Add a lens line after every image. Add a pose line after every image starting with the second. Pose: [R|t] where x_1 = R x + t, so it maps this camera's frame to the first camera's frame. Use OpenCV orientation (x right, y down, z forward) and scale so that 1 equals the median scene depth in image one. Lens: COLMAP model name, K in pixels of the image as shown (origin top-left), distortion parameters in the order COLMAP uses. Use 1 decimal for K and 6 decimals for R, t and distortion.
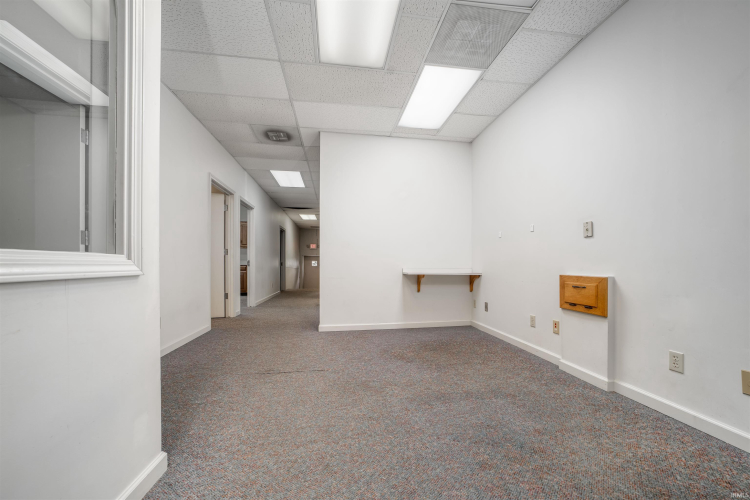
lens RADIAL K [[301.4, 0, 373.6], [0, 301.4, 264.3], [0, 0, 1]] dist [-0.002172, 0.000047]
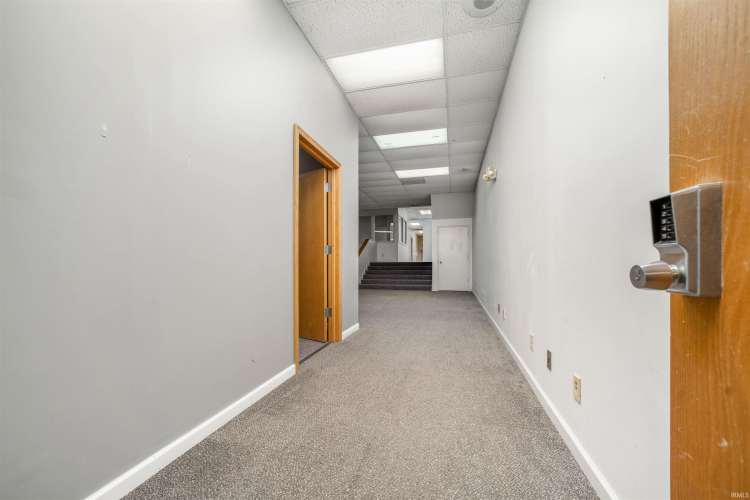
lens RADIAL K [[301.4, 0, 373.6], [0, 301.4, 264.3], [0, 0, 1]] dist [-0.002172, 0.000047]
pose [[0.926730, -0.010088, -0.375591, 0.602527], [0.010902, 0.999941, 0.000040, 0.172793], [0.375569, -0.004131, 0.926785, -2.537857]]
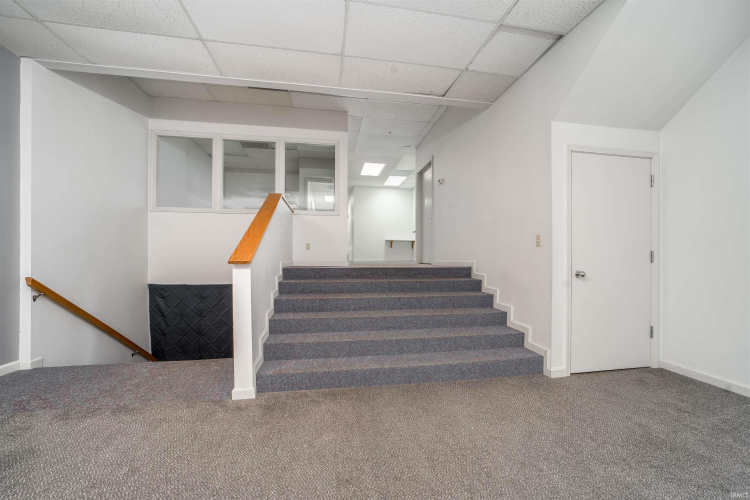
lens RADIAL K [[301.4, 0, 373.6], [0, 301.4, 264.3], [0, 0, 1]] dist [-0.002172, 0.000047]
pose [[0.999053, -0.008237, 0.042719, -0.086403], [0.007424, 0.999789, 0.019142, 0.136607], [-0.042867, -0.018807, 0.998904, -1.182790]]
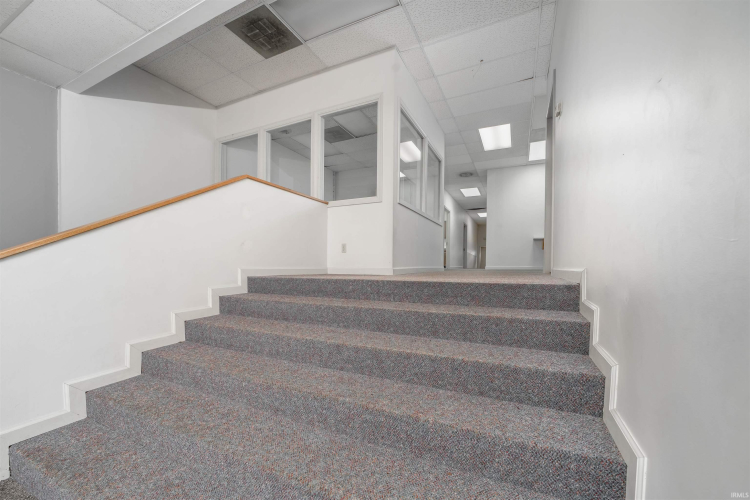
lens RADIAL K [[301.4, 0, 373.6], [0, 301.4, 264.3], [0, 0, 1]] dist [-0.002172, 0.000047]
pose [[0.838992, -0.005838, -0.544113, 0.195818], [0.002530, 0.999973, -0.006828, 0.140612], [0.544138, 0.004352, 0.838984, -0.778606]]
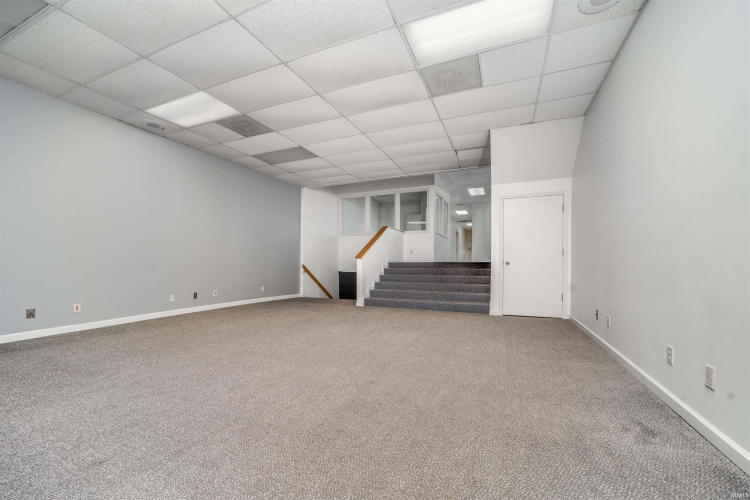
lens RADIAL K [[301.4, 0, 373.6], [0, 301.4, 264.3], [0, 0, 1]] dist [-0.002172, 0.000047]
pose [[0.859994, -0.006689, -0.510260, 0.418159], [0.006901, 0.999975, -0.001478, 0.169527], [0.510257, -0.002251, 0.860019, -1.761514]]
